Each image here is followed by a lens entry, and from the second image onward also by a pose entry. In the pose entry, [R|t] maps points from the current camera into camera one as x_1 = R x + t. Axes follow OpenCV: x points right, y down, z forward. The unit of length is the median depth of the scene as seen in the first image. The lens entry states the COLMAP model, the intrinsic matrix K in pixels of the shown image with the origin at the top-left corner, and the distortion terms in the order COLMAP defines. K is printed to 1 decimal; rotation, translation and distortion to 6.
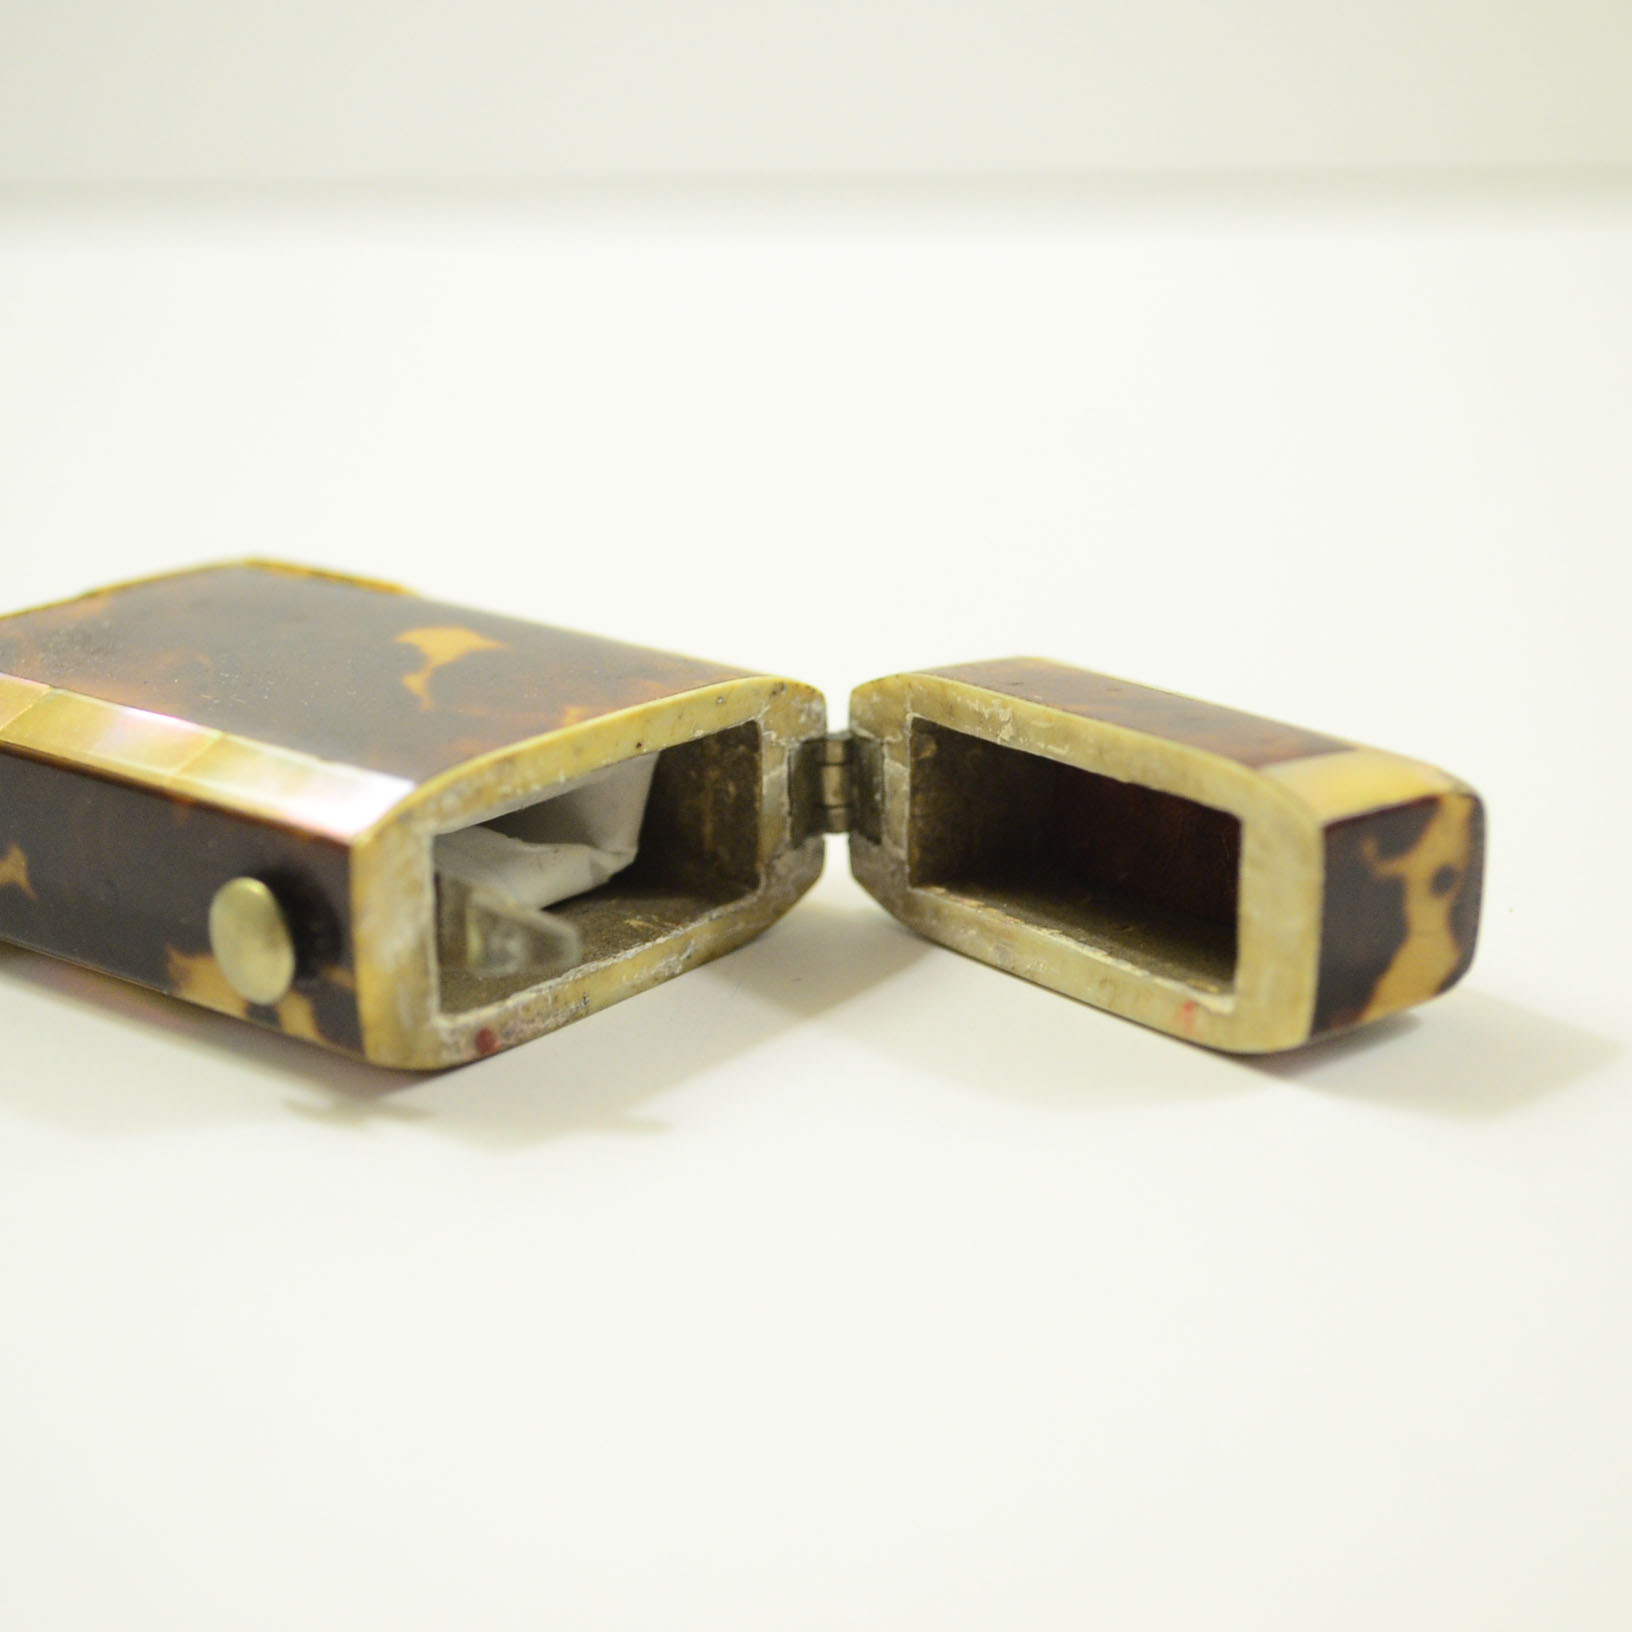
lens RADIAL K [[3348.9, 0, 816.0], [0, 3348.9, 816.0], [0, 0, 1]] dist [0.213817, 0.053815]
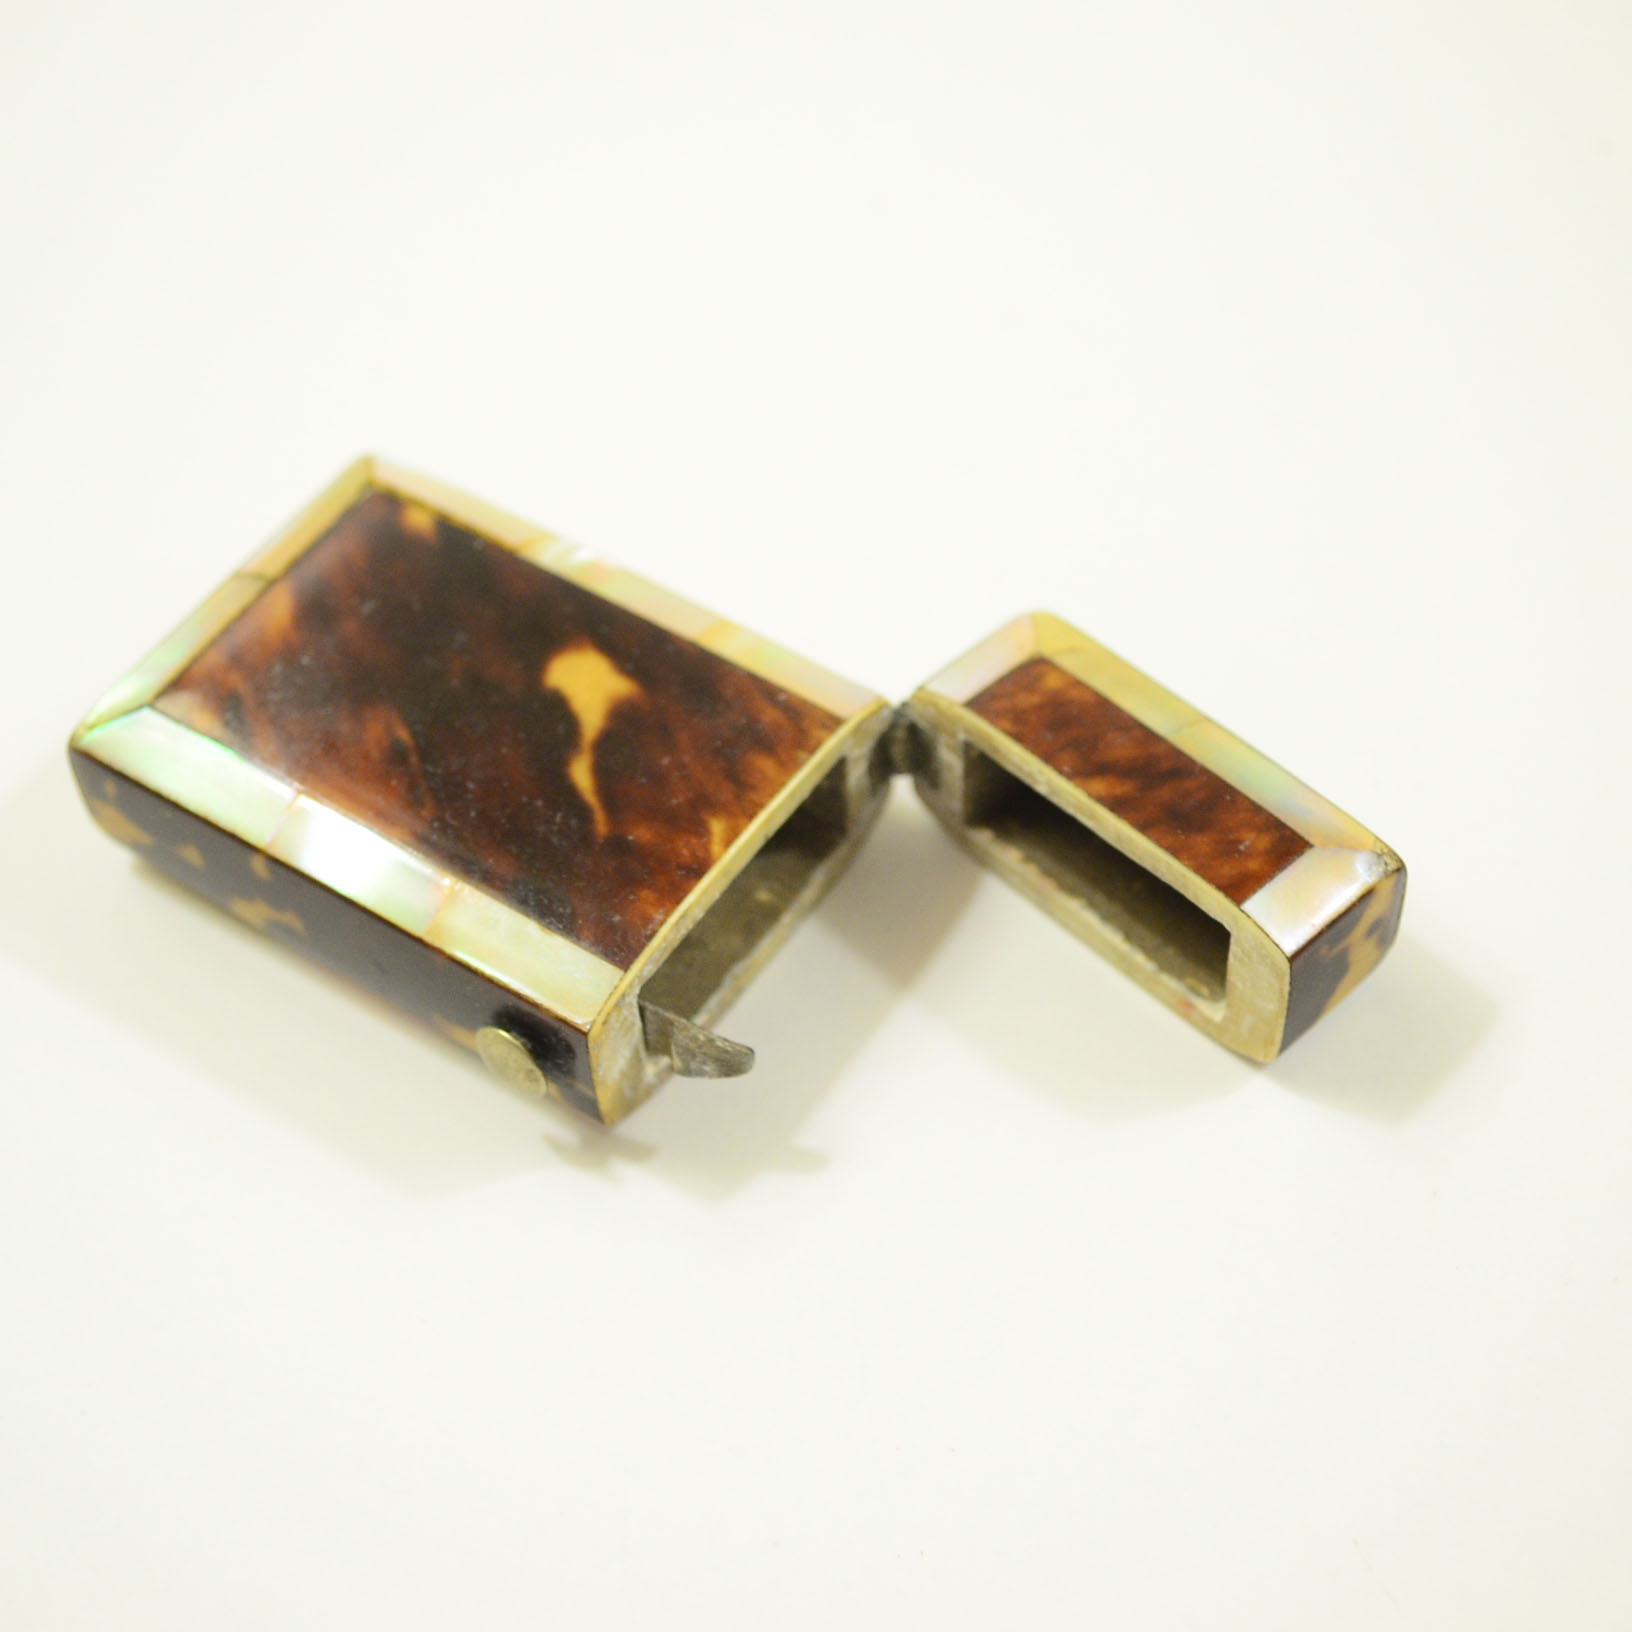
lens RADIAL K [[3348.9, 0, 816.0], [0, 3348.9, 816.0], [0, 0, 1]] dist [0.213817, 0.053815]
pose [[0.995009, -0.095957, 0.027376, -0.071271], [0.063402, 0.819805, 0.569123, -0.803435], [-0.077054, -0.564547, 0.821797, -0.075044]]
